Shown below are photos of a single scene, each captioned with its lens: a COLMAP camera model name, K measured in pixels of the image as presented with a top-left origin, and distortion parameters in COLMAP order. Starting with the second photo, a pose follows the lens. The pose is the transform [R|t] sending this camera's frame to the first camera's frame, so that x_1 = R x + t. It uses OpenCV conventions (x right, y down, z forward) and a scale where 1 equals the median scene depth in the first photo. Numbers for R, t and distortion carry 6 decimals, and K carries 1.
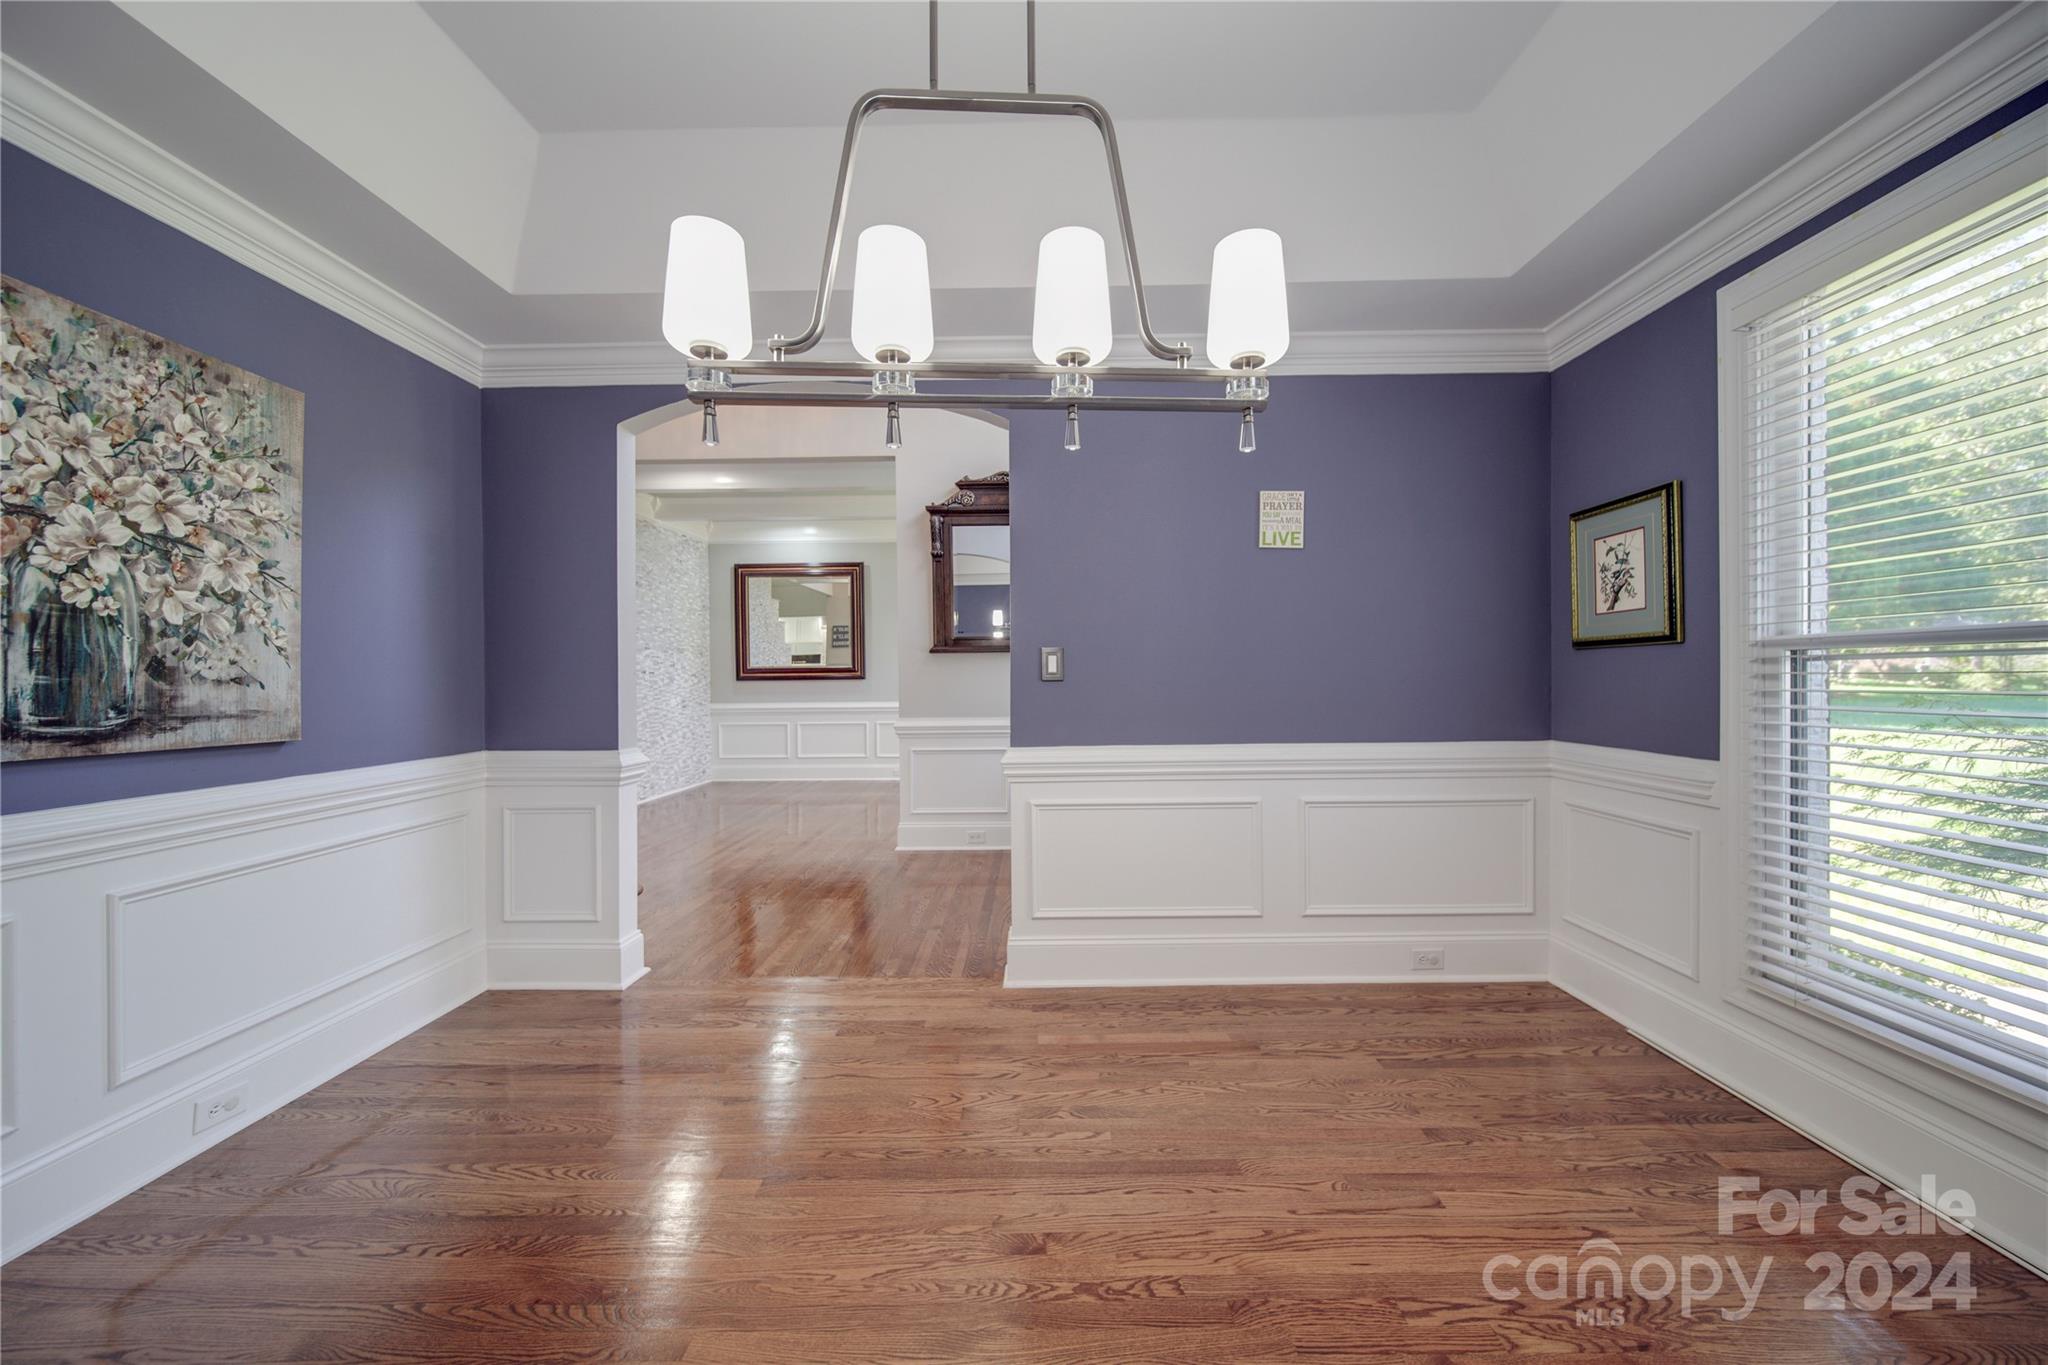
lens RADIAL K [[743.0, 0, 1025.5], [0, 743.0, 680.5], [0, 0, 1]] dist [0.001045, -0.000905]
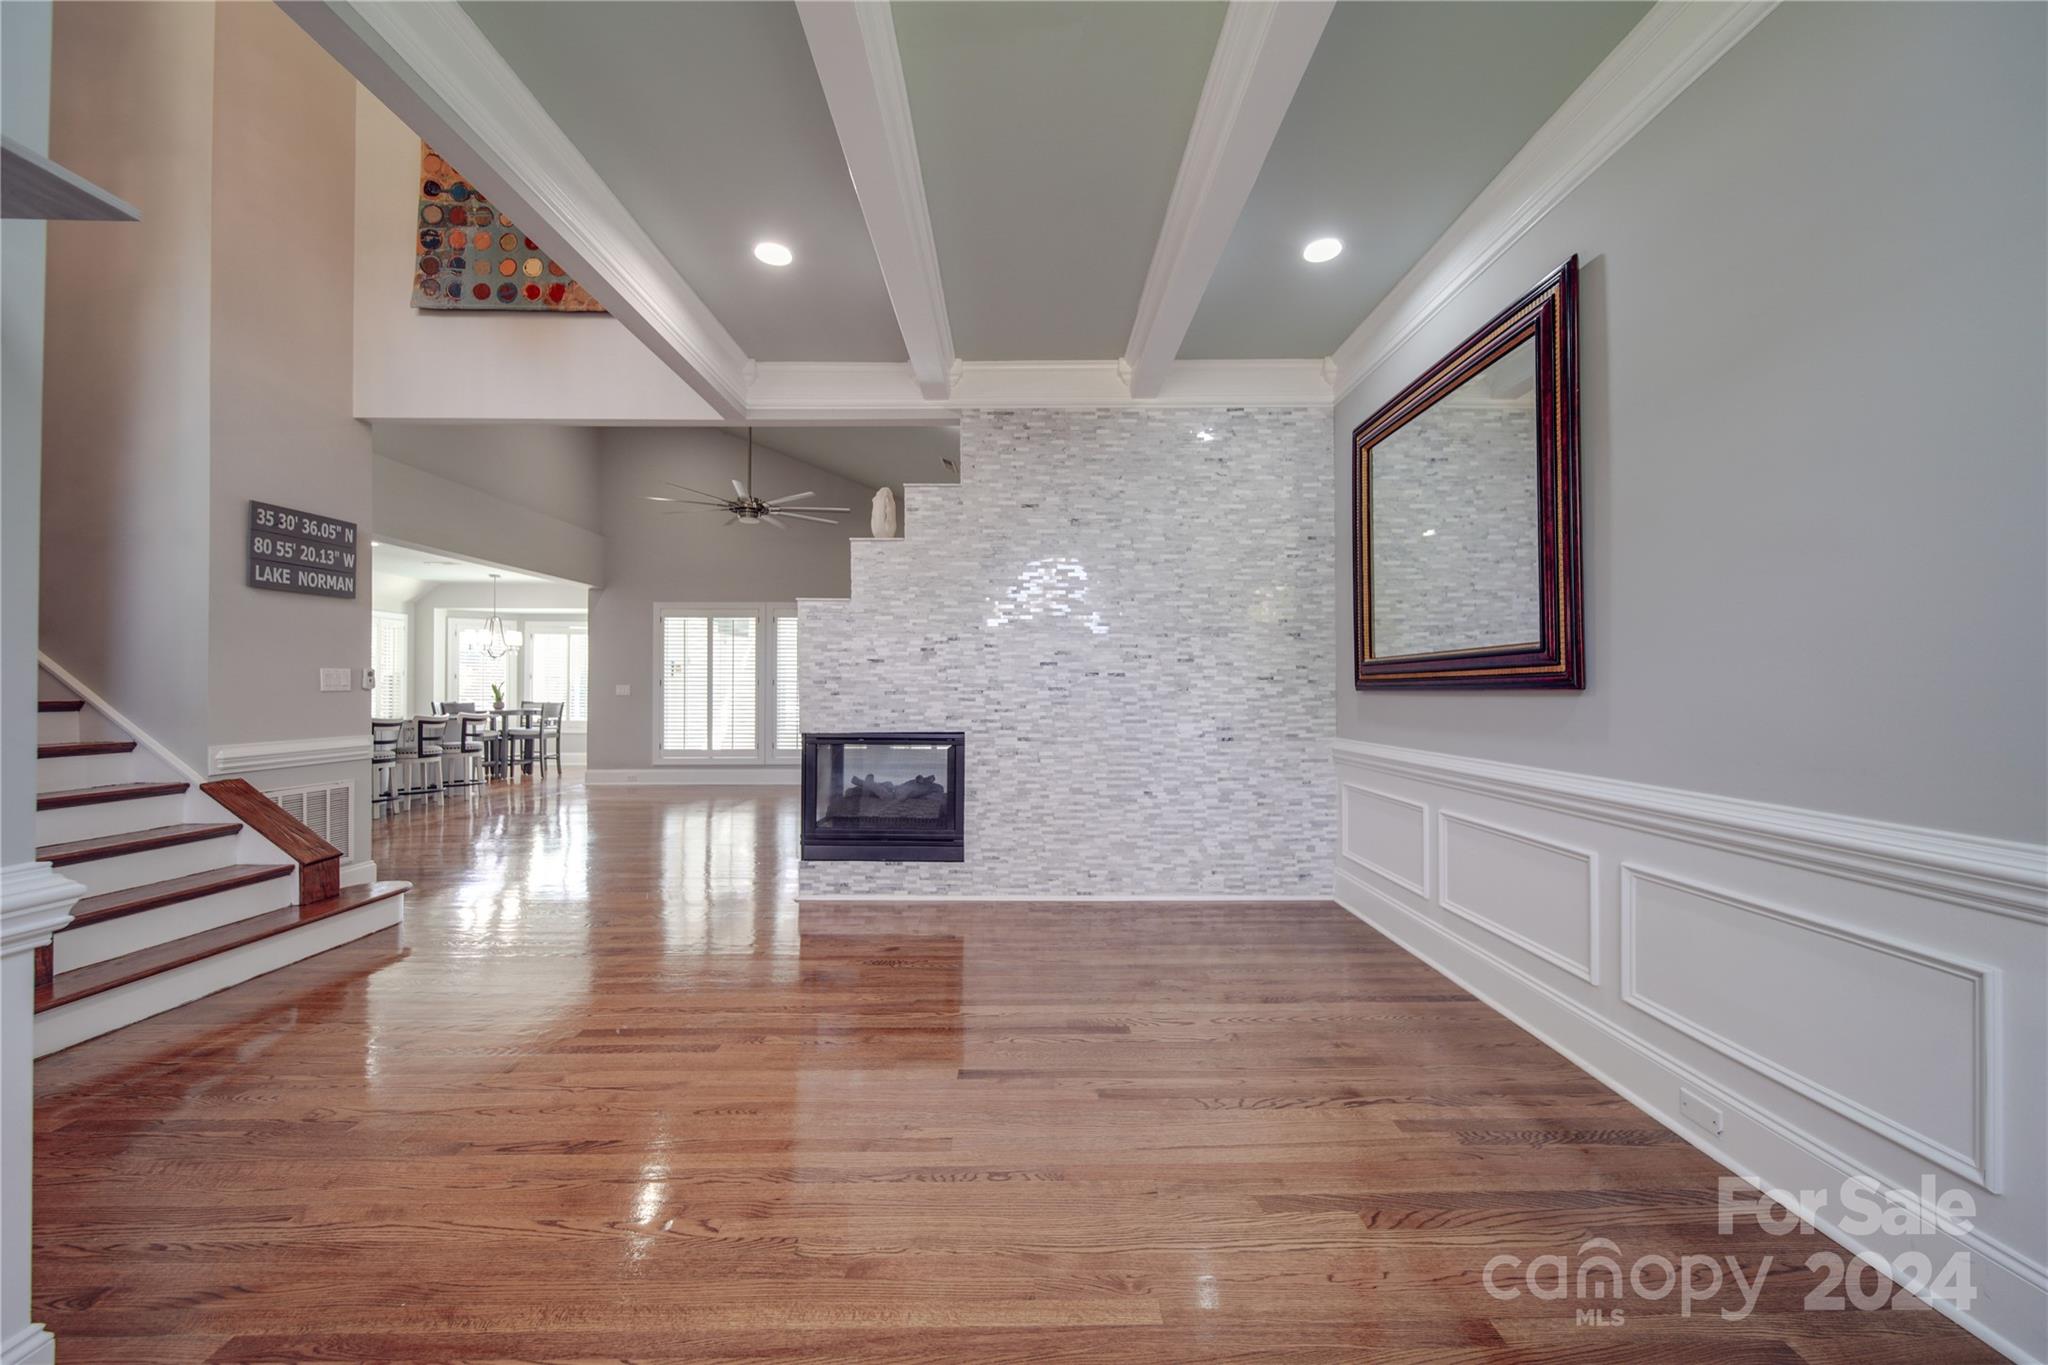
lens RADIAL K [[743.0, 0, 1032.2], [0, 743.0, 683.1], [0, 0, 1]] dist [0.001045, -0.000905]
pose [[-0.004513, -0.009555, -0.999944, 0.050147], [-0.006547, 0.999933, -0.009525, 0.001670], [0.999968, 0.006504, -0.004575, 0.808891]]
